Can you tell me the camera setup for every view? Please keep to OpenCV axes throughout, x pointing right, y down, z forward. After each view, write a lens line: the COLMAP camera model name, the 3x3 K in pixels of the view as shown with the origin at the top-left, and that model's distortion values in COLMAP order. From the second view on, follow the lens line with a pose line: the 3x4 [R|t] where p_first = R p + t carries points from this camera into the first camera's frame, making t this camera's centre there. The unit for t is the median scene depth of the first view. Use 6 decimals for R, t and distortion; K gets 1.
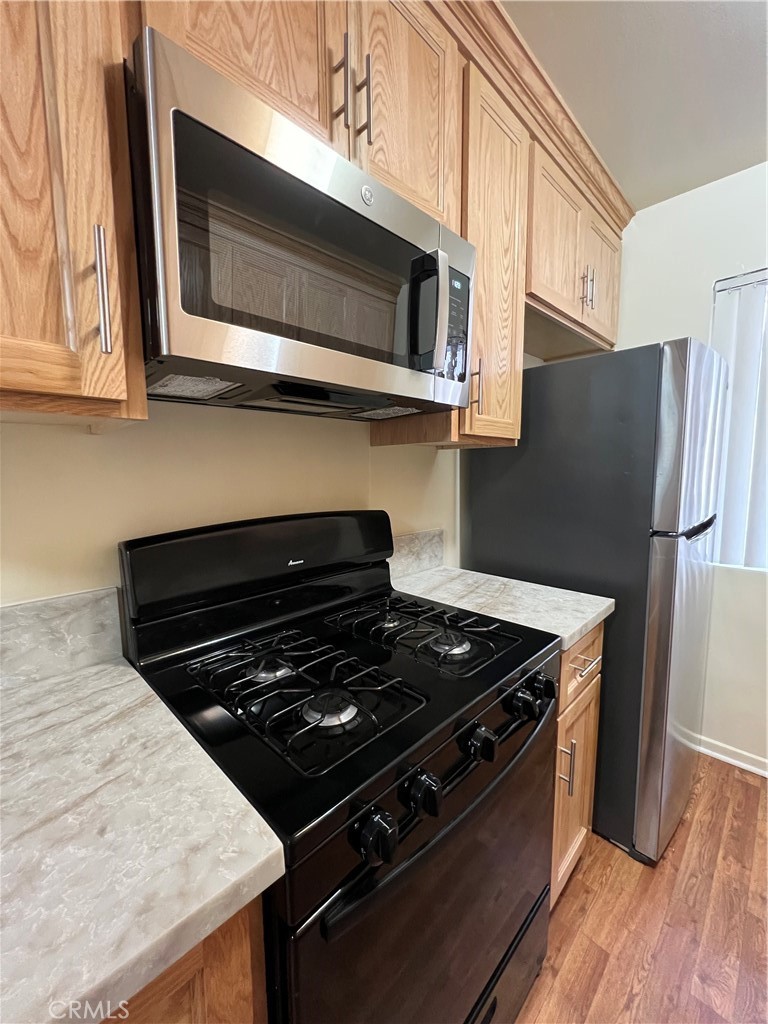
lens RADIAL K [[409.2, 0, 386.0], [0, 409.2, 514.7], [0, 0, 1]] dist [-0.003354, 0.001329]
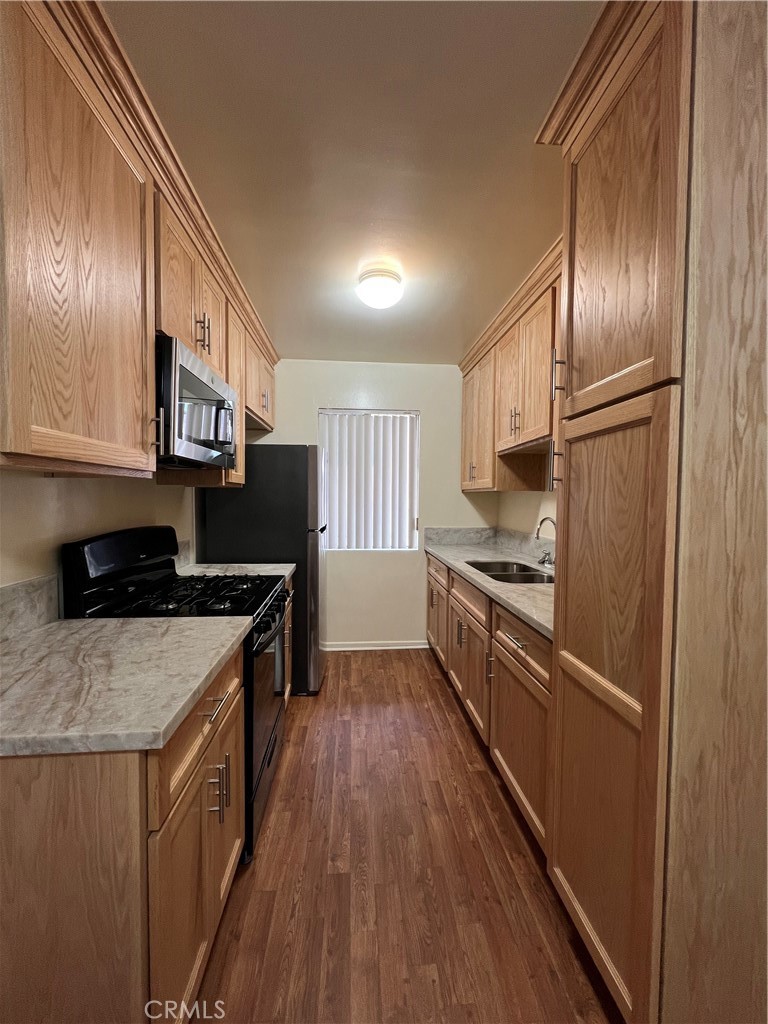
lens RADIAL K [[409.2, 0, 382.8], [0, 409.2, 511.9], [0, 0, 1]] dist [-0.003354, 0.001329]
pose [[0.650023, -0.010495, 0.759842, -0.839582], [0.069251, 0.996562, -0.045478, 0.080736], [-0.756753, 0.082182, 0.648515, -0.807822]]
